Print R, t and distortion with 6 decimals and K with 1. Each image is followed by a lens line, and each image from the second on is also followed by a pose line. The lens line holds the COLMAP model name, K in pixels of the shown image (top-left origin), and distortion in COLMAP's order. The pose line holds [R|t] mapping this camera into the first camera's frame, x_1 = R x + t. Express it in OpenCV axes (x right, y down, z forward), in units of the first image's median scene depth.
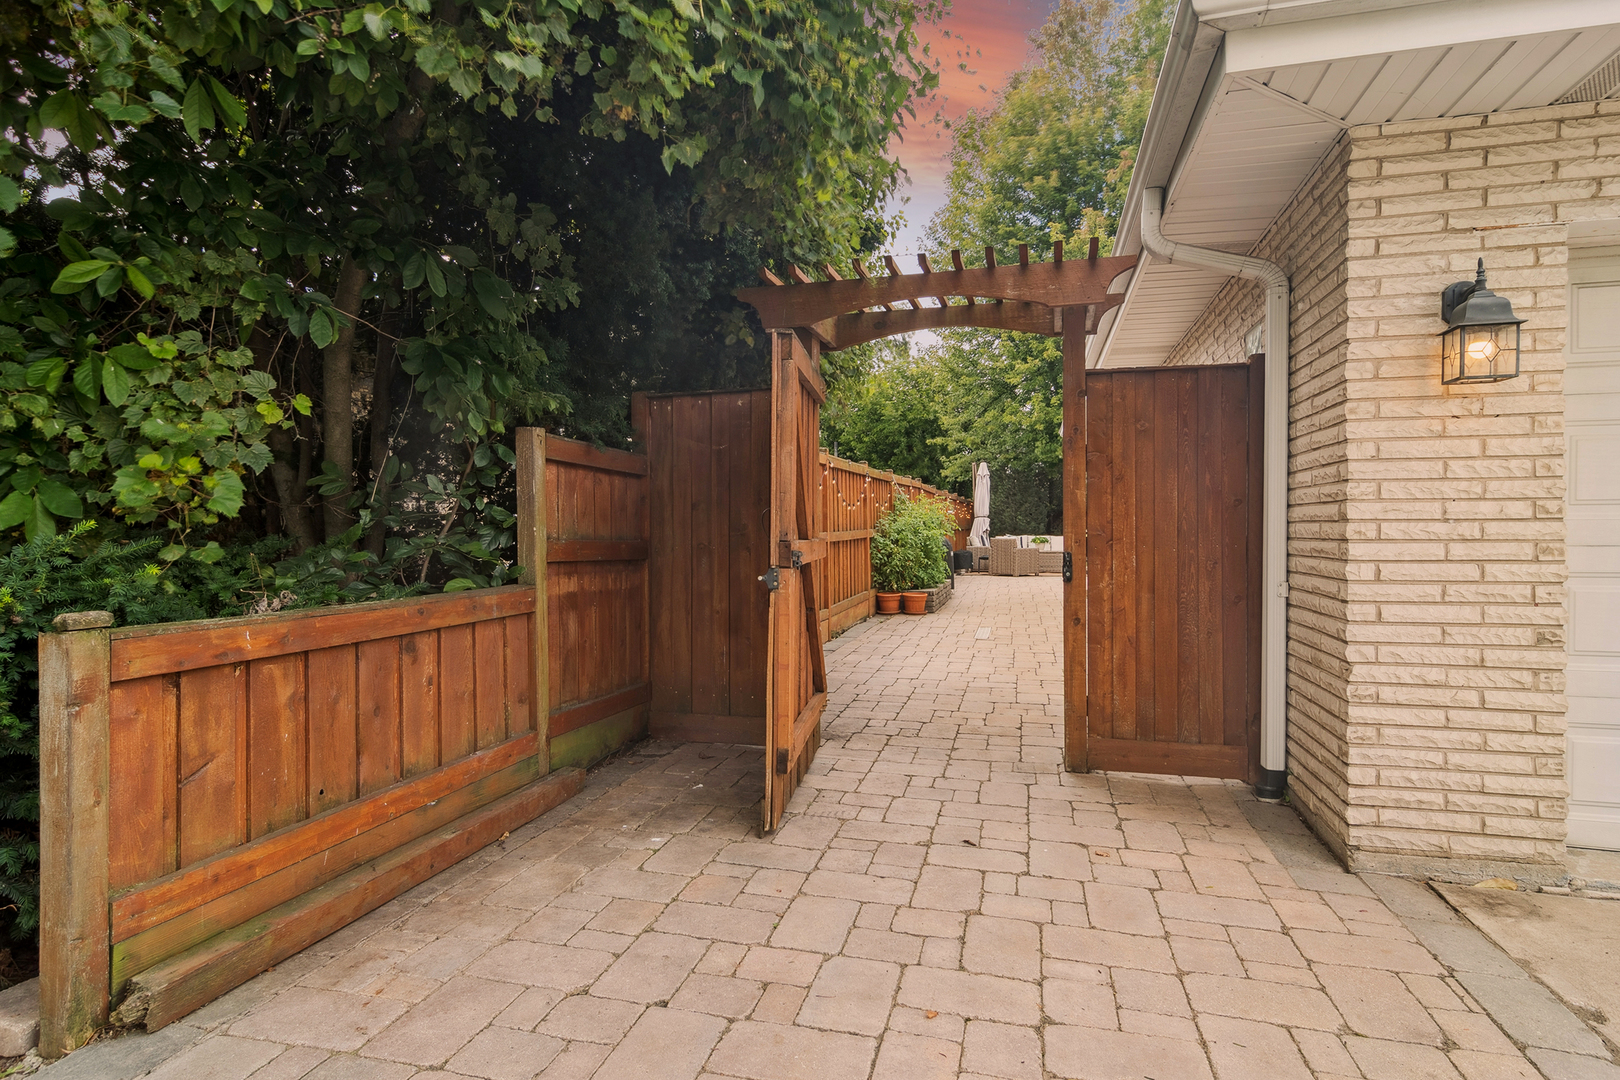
lens RADIAL K [[876.8, 0, 807.5], [0, 876.8, 537.1], [0, 0, 1]] dist [0.000611, 0.000467]
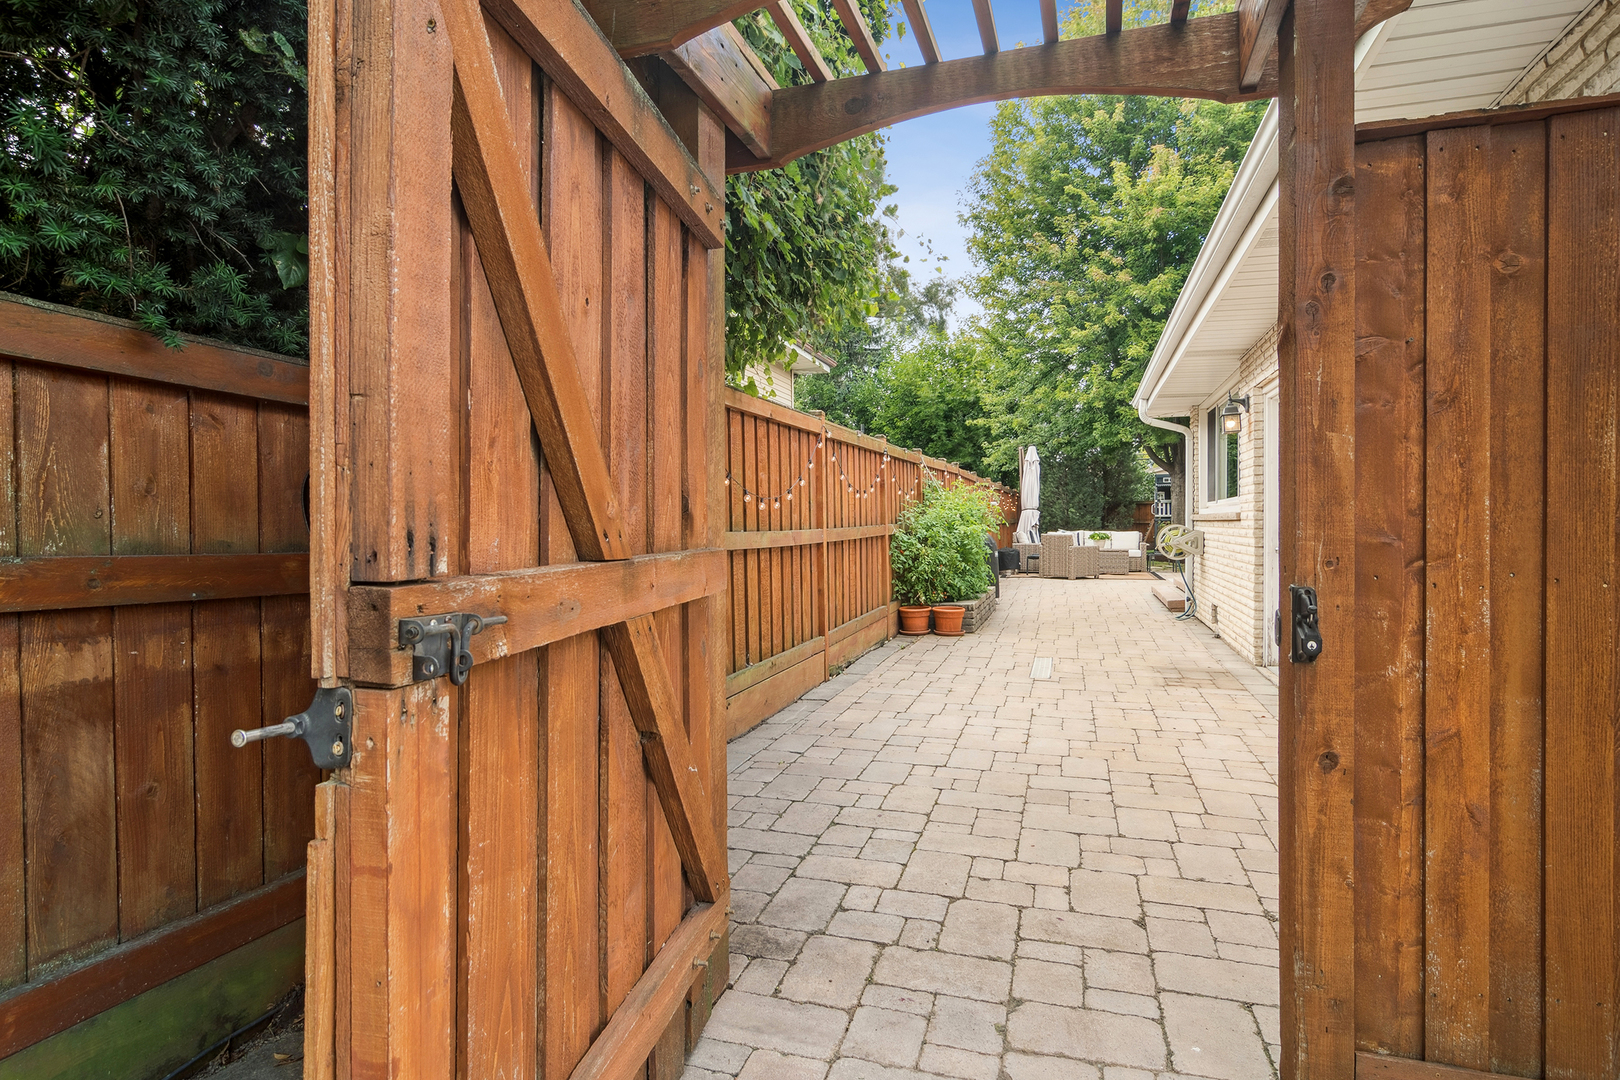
lens RADIAL K [[901.0, 0, 808.3], [0, 901.0, 528.9], [0, 0, 1]] dist [0.014856, -0.000244]
pose [[0.999195, 0.001097, -0.040094, 0.083510], [-0.001180, 0.999997, -0.002046, -0.008108], [0.040091, 0.002091, 0.999194, 0.553293]]
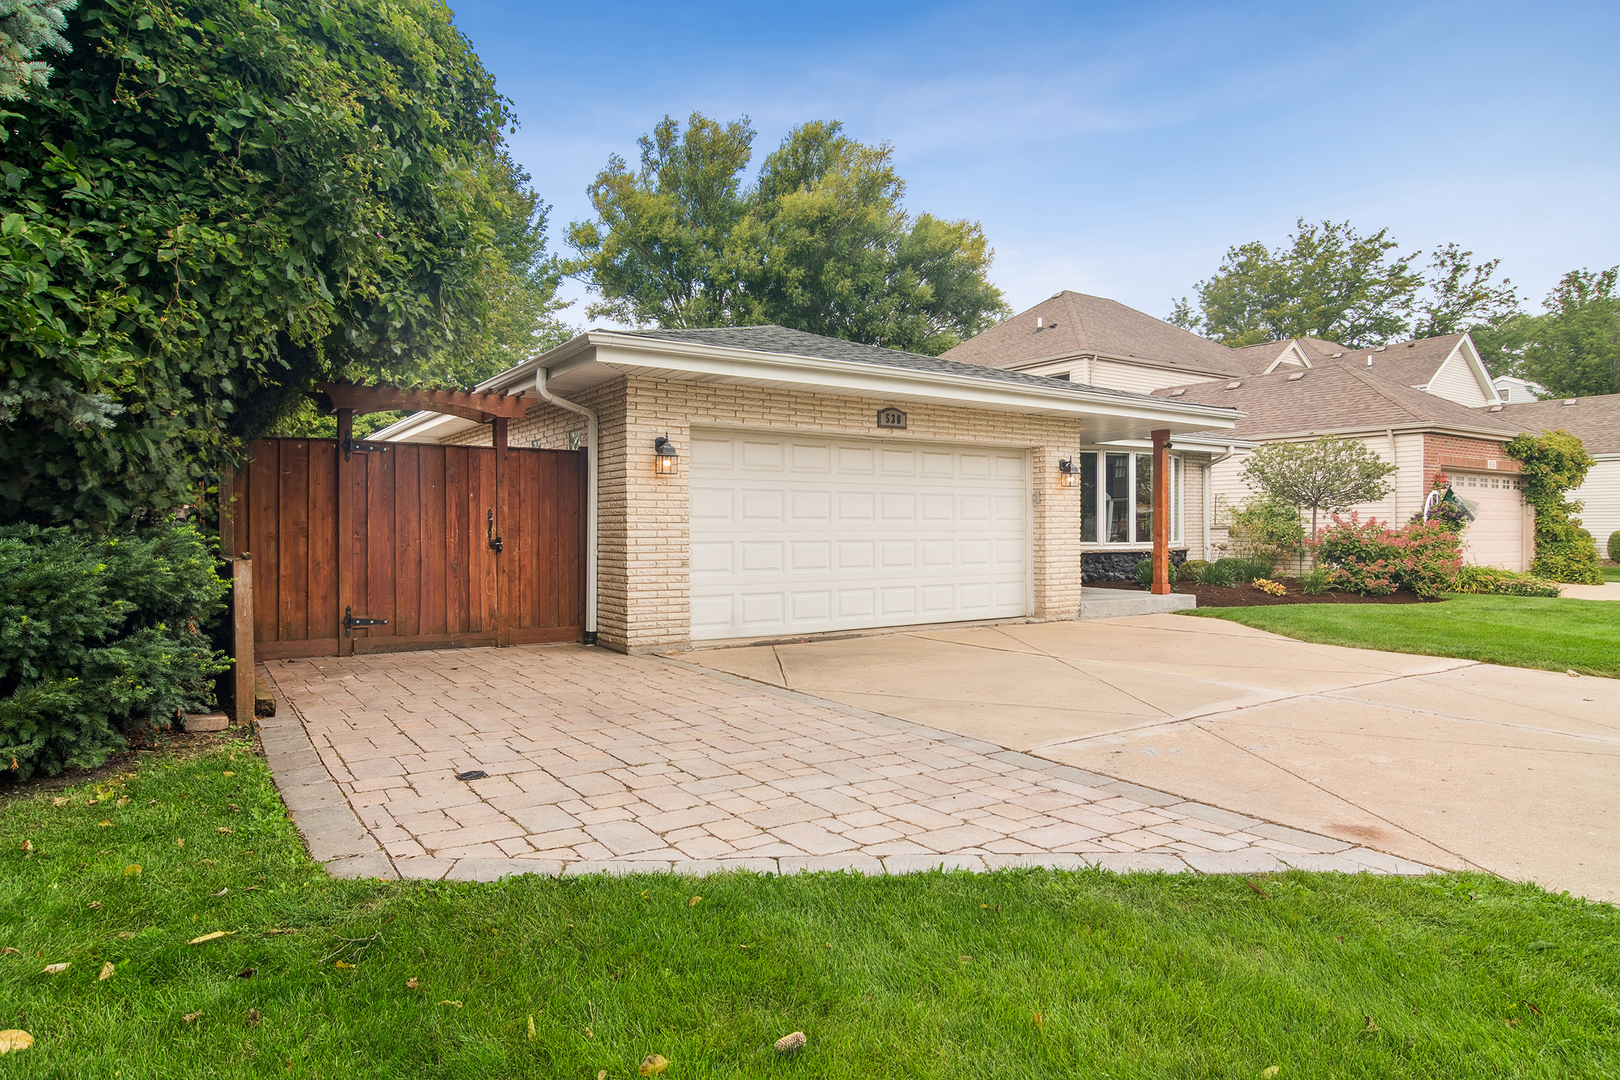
lens RADIAL K [[938.7, 0, 806.7], [0, 938.7, 540.0], [0, 0, 1]] dist [0.004748, -0.000164]
pose [[0.657710, -0.004099, 0.753260, -0.817333], [0.005992, 0.999982, 0.000210, 0.026387], [-0.753248, 0.004376, 0.657722, -0.894229]]
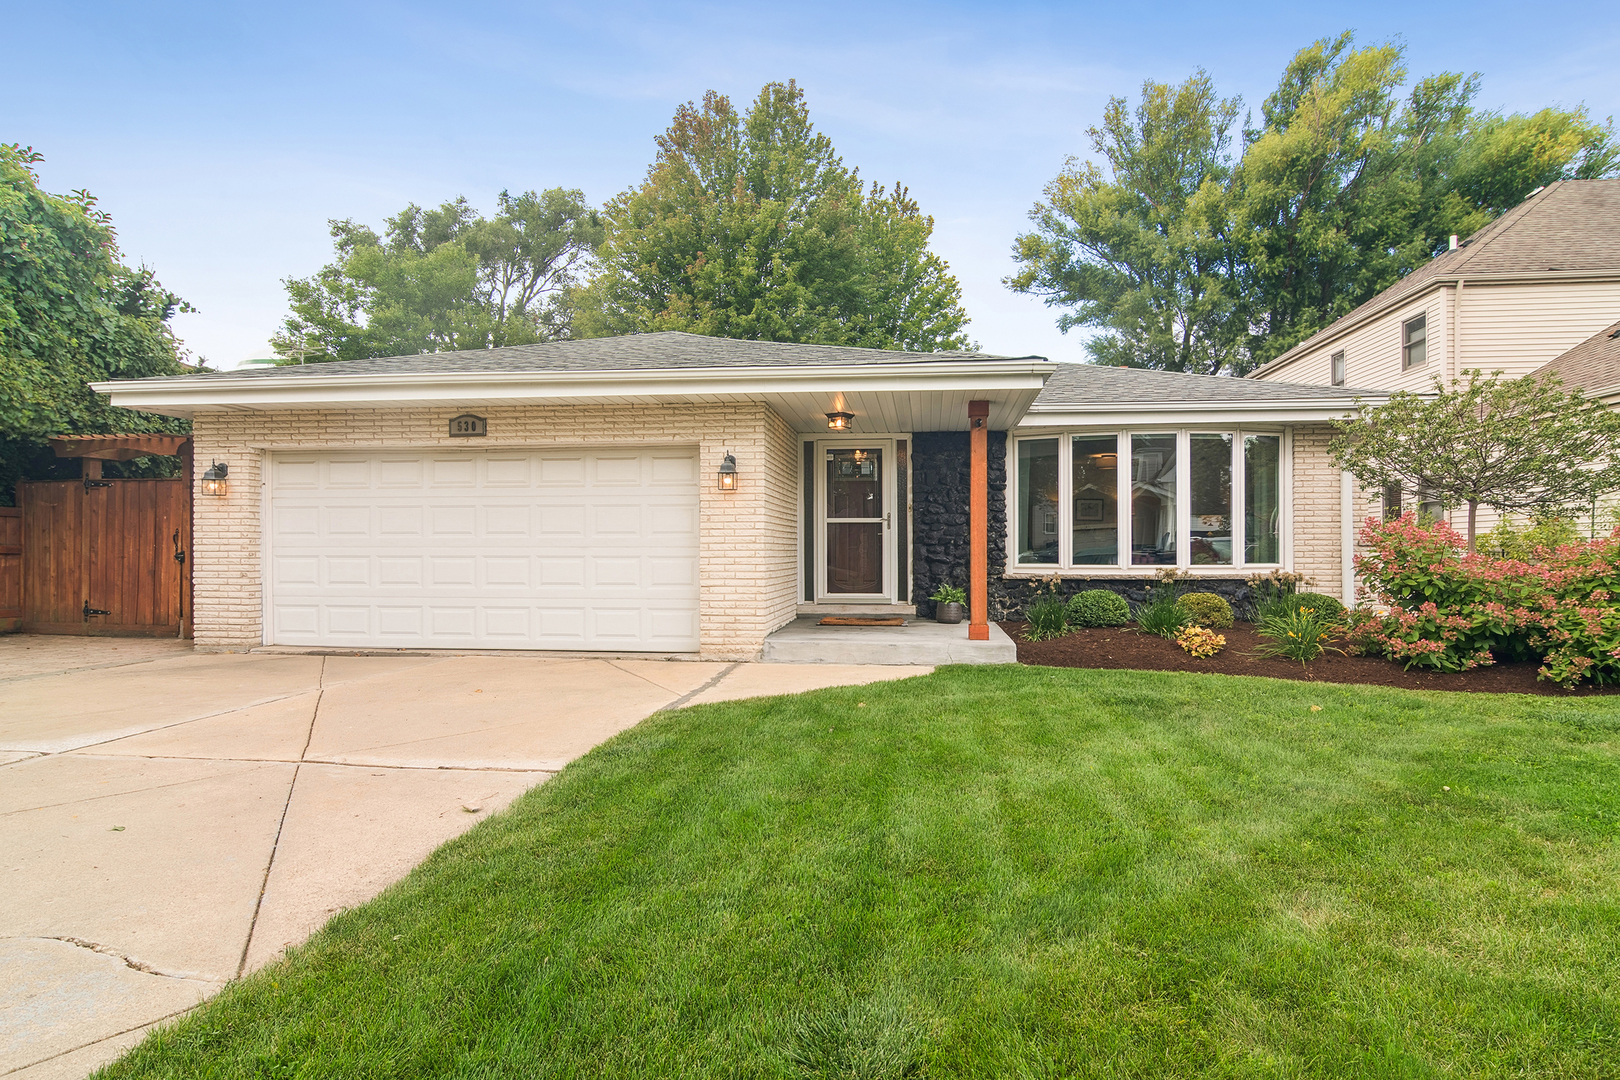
lens RADIAL K [[938.7, 0, 806.7], [0, 938.7, 540.0], [0, 0, 1]] dist [0.004748, -0.000164]
pose [[0.991228, 0.007491, 0.131954, 1.634423], [-0.004671, 0.999754, -0.021668, 0.035211], [-0.132084, 0.020862, 0.991019, -1.809310]]
